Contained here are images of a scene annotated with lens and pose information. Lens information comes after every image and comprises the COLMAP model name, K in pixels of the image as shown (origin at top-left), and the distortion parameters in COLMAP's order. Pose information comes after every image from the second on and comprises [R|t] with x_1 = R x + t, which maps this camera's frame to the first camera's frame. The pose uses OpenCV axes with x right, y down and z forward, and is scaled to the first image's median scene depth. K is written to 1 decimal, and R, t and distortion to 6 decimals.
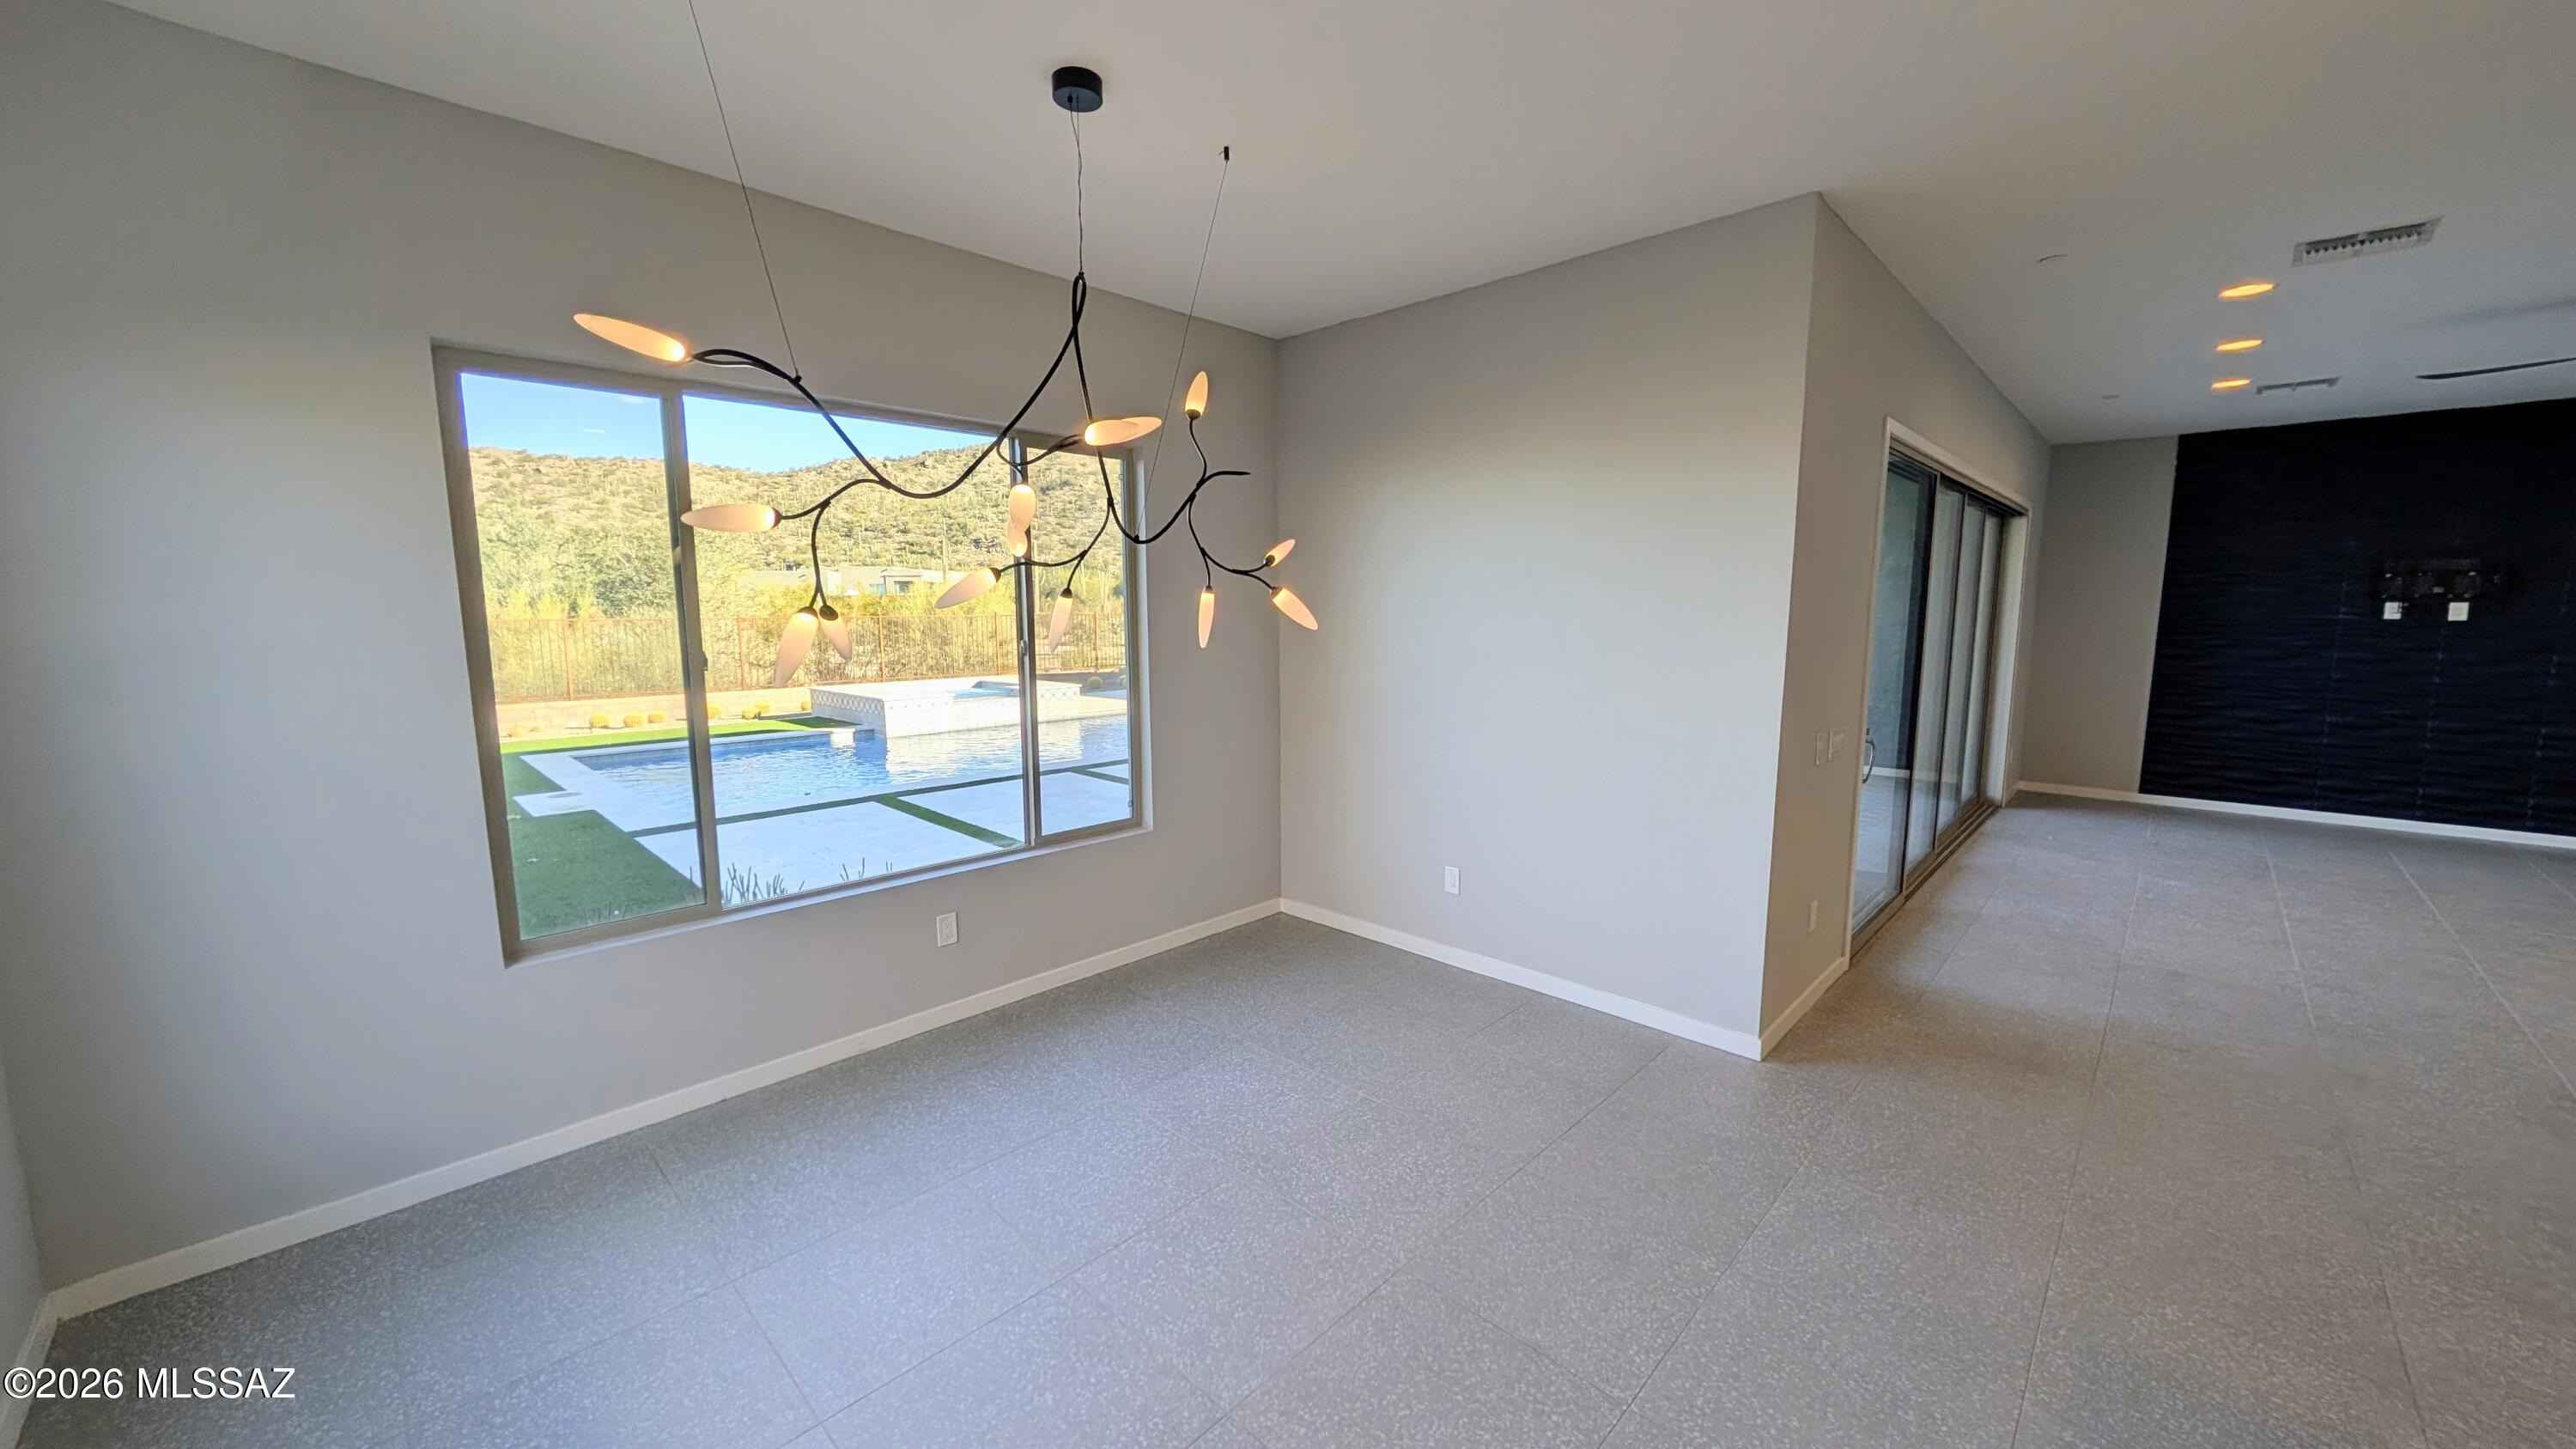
lens RADIAL K [[938.0, 0, 1292.6], [0, 938.0, 724.8], [0, 0, 1]] dist [0.002521, -0.000160]
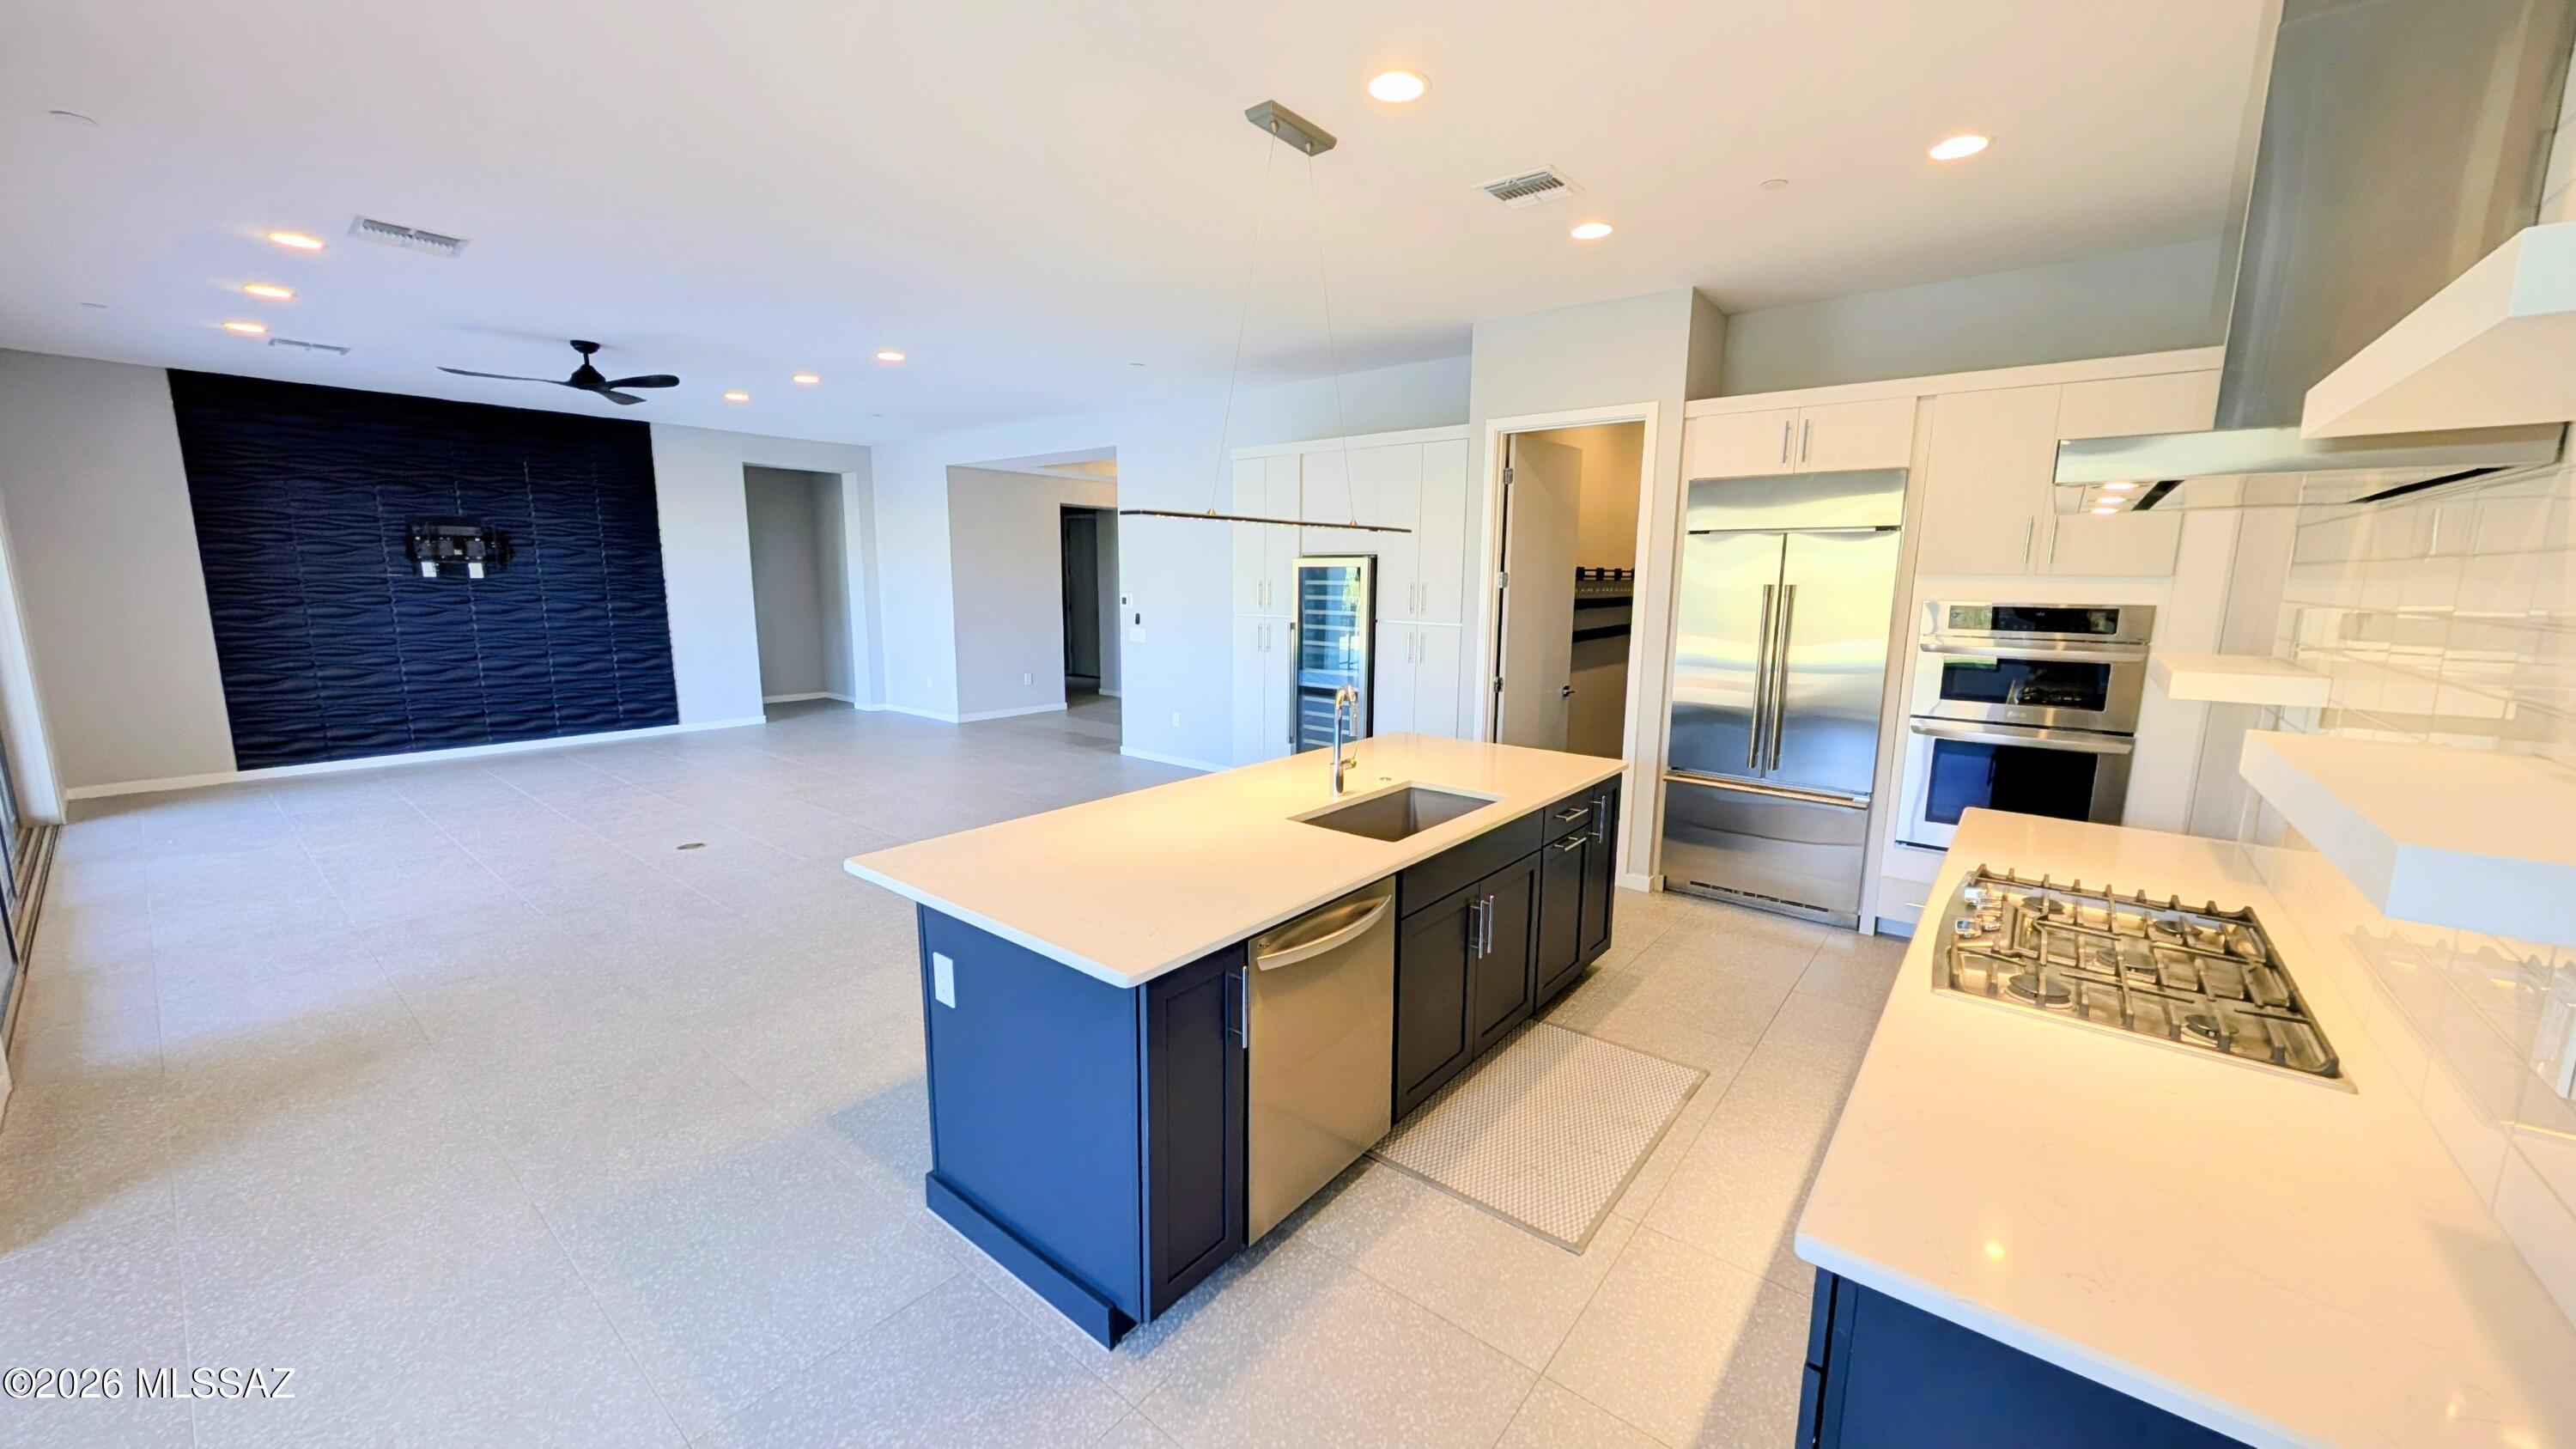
lens RADIAL K [[938.0, 0, 1287.1], [0, 938.0, 729.5], [0, 0, 1]] dist [0.002521, -0.000160]
pose [[-0.080271, -0.161708, 0.983568, -0.080965], [0.116758, 0.978434, 0.170393, -0.003618], [-0.989911, 0.128517, -0.059659, 0.059254]]
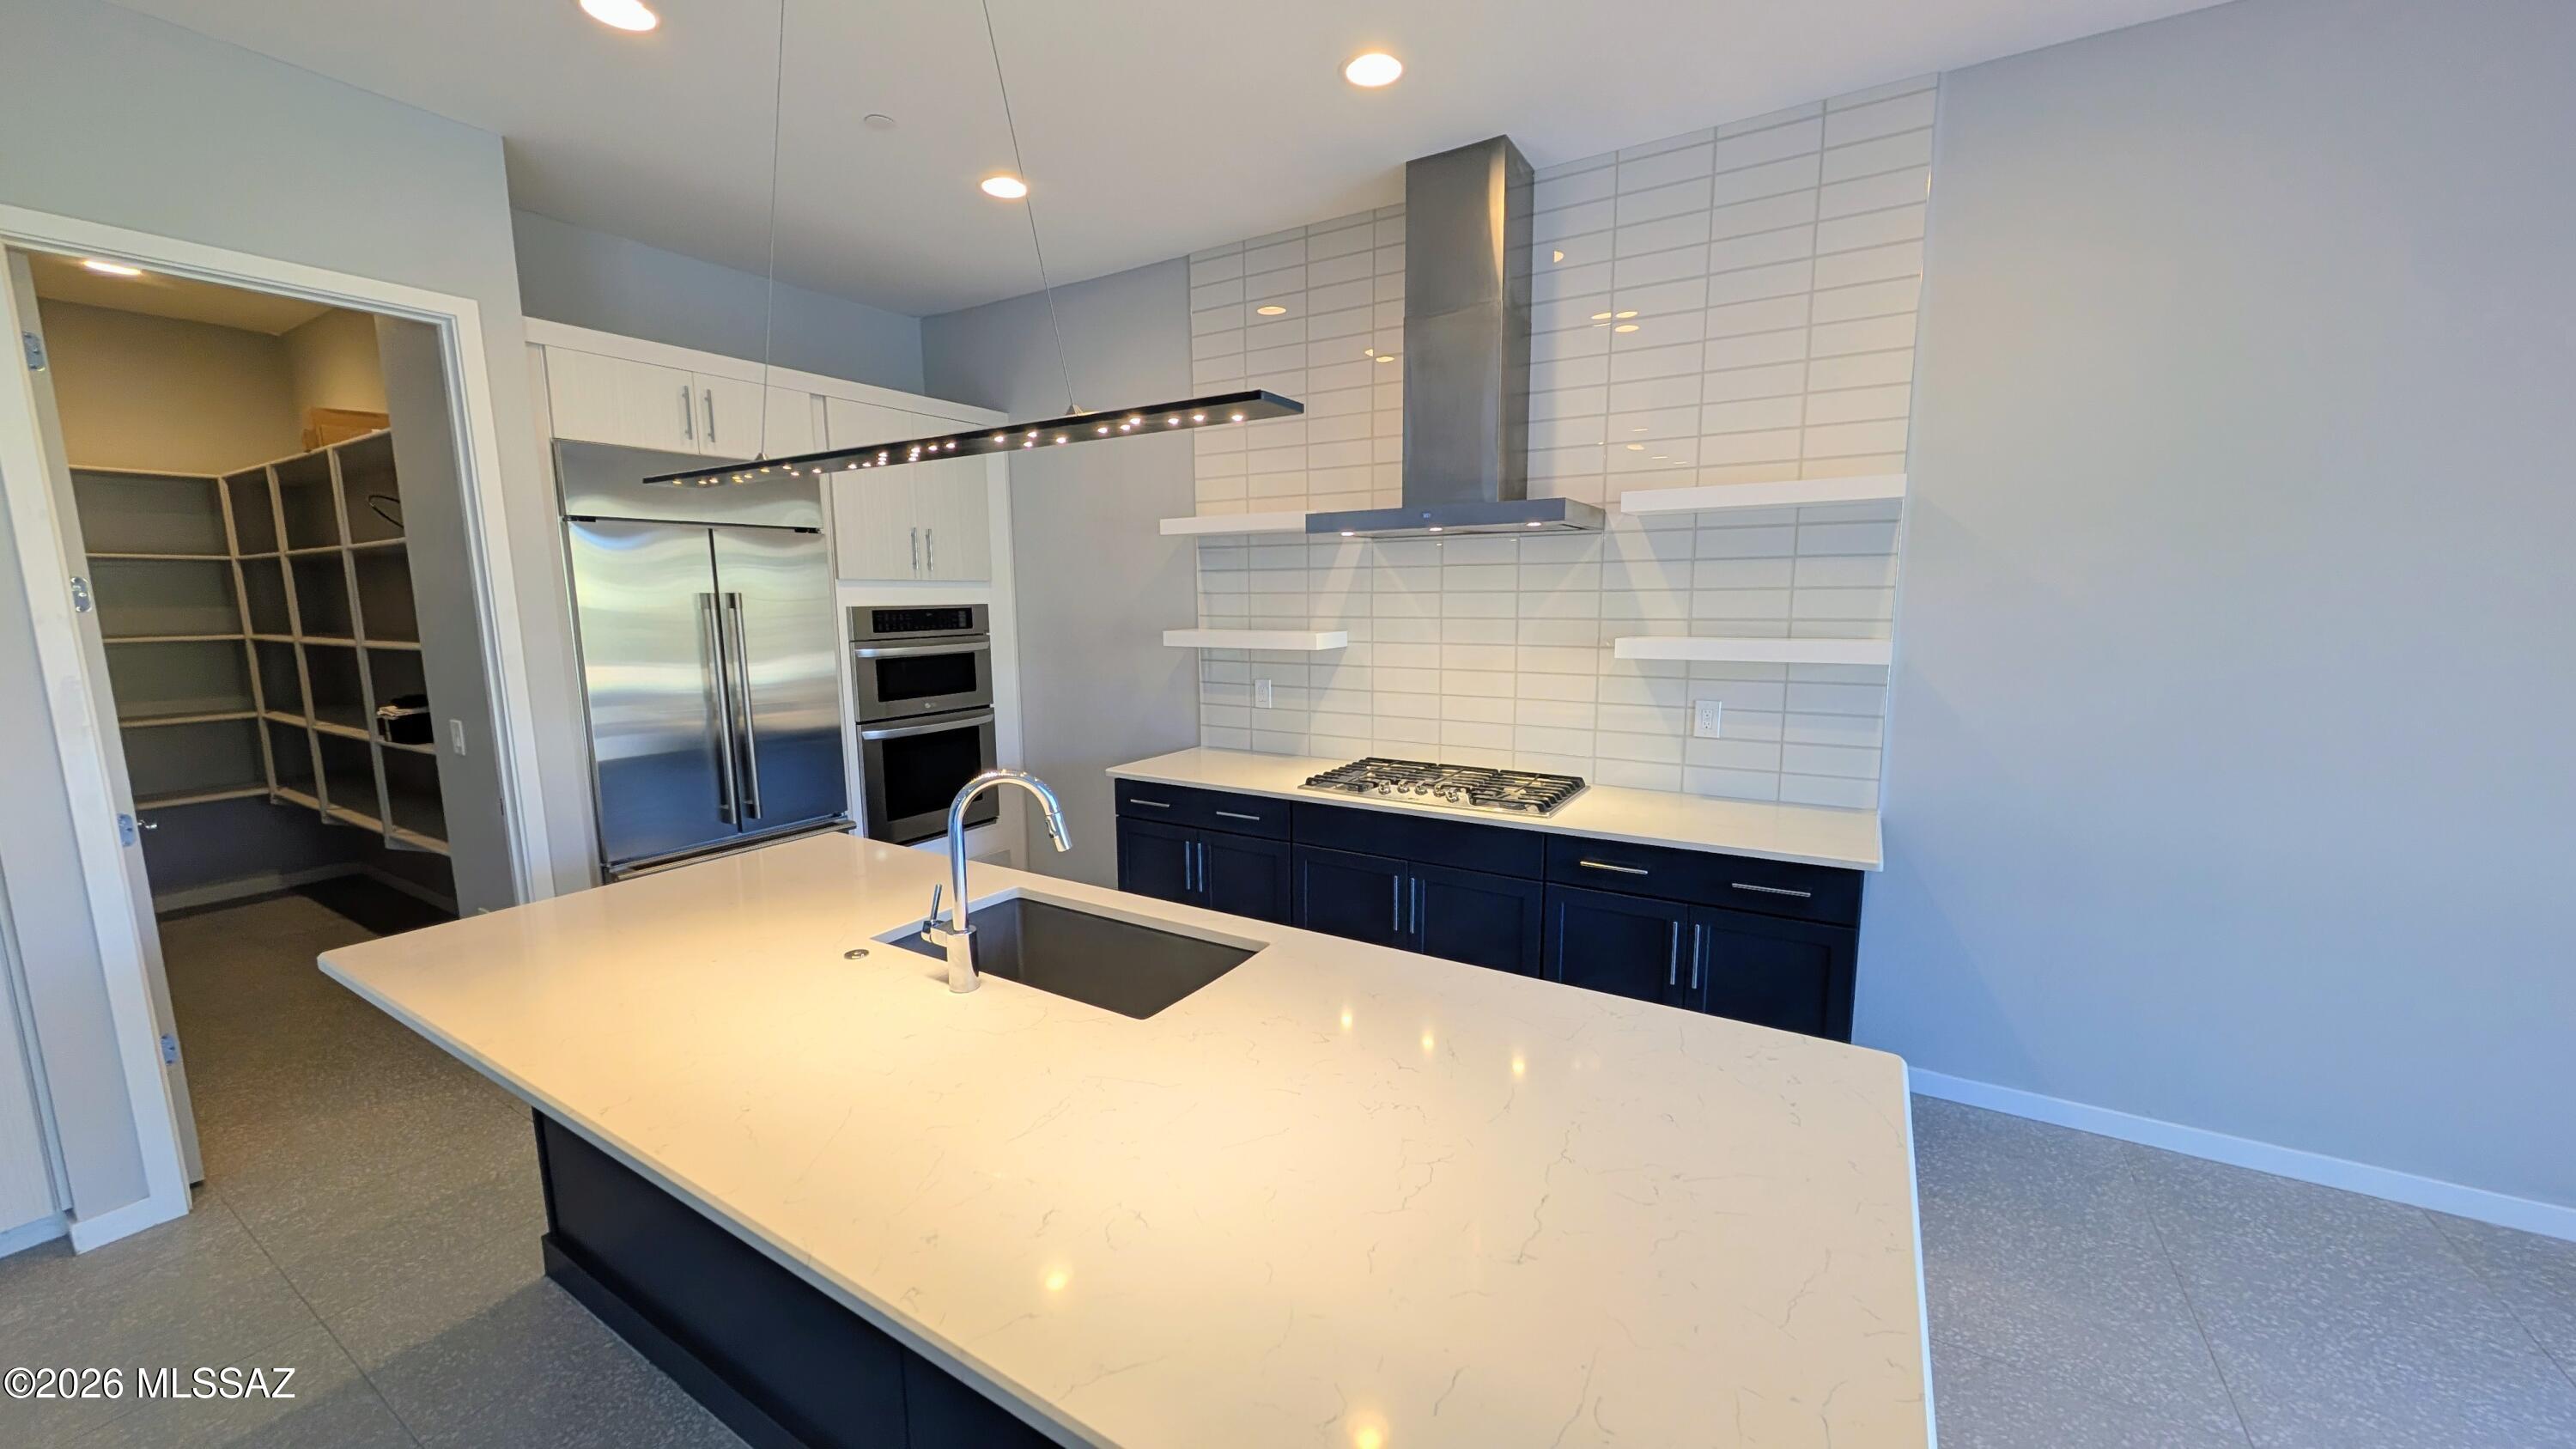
lens RADIAL K [[938.0, 0, 1298.0], [0, 938.0, 727.4], [0, 0, 1]] dist [0.002521, -0.000160]
pose [[-0.976003, 0.046768, -0.212675, 0.374733], [-0.012046, 0.963573, 0.267173, -0.023246], [0.217423, 0.263324, -0.939887, 0.256401]]
